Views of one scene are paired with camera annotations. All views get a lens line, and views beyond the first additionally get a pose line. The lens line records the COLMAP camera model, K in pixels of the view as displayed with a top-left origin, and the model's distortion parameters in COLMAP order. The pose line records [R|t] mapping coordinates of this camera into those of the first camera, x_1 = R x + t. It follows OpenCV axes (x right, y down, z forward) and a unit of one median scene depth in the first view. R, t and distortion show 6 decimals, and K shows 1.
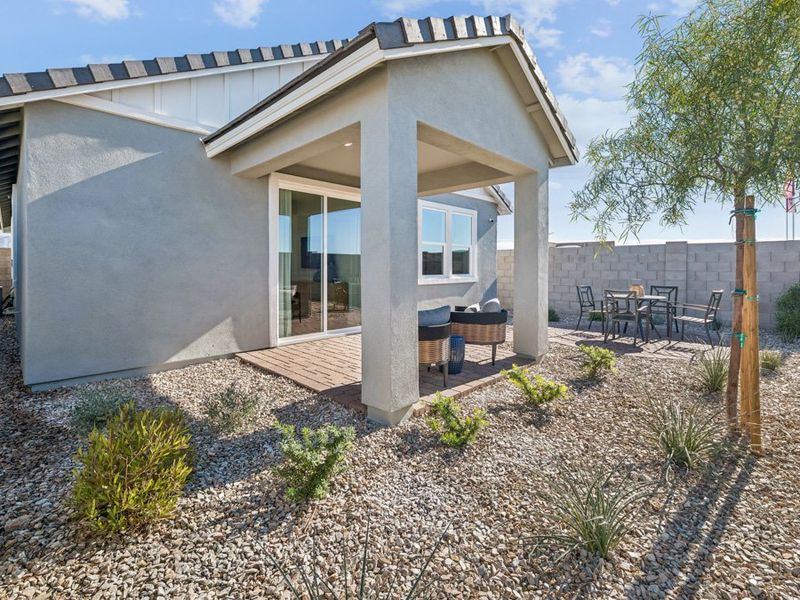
lens RADIAL K [[382.5, 0, 400.2], [0, 382.5, 275.0], [0, 0, 1]] dist [-0.001598, -0.000350]
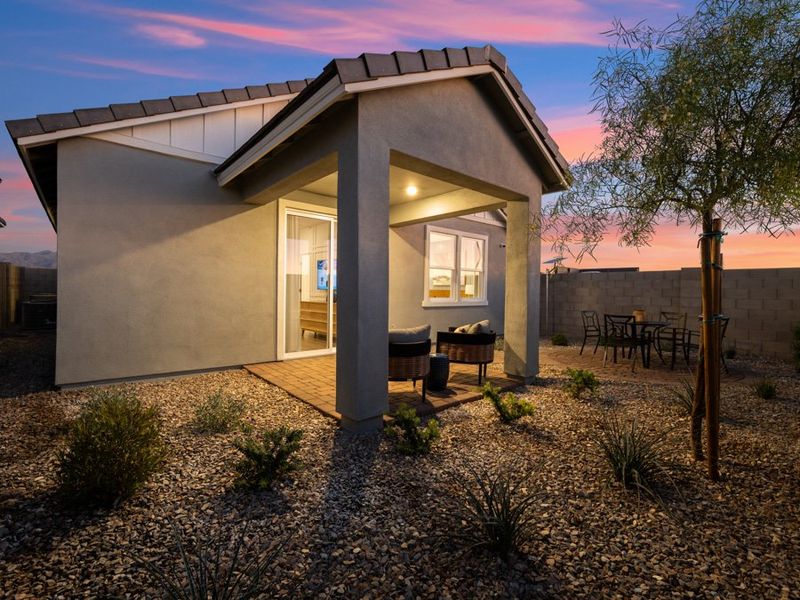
lens RADIAL K [[372.0, 0, 400.0], [0, 372.0, 300.0], [0, 0, 1]] dist [-0.000874, -0.000512]
pose [[0.996030, 0.017491, -0.087283, 0.142613], [-0.017090, 0.999840, 0.005334, 0.008366], [0.087362, -0.003822, 0.996169, -0.024522]]
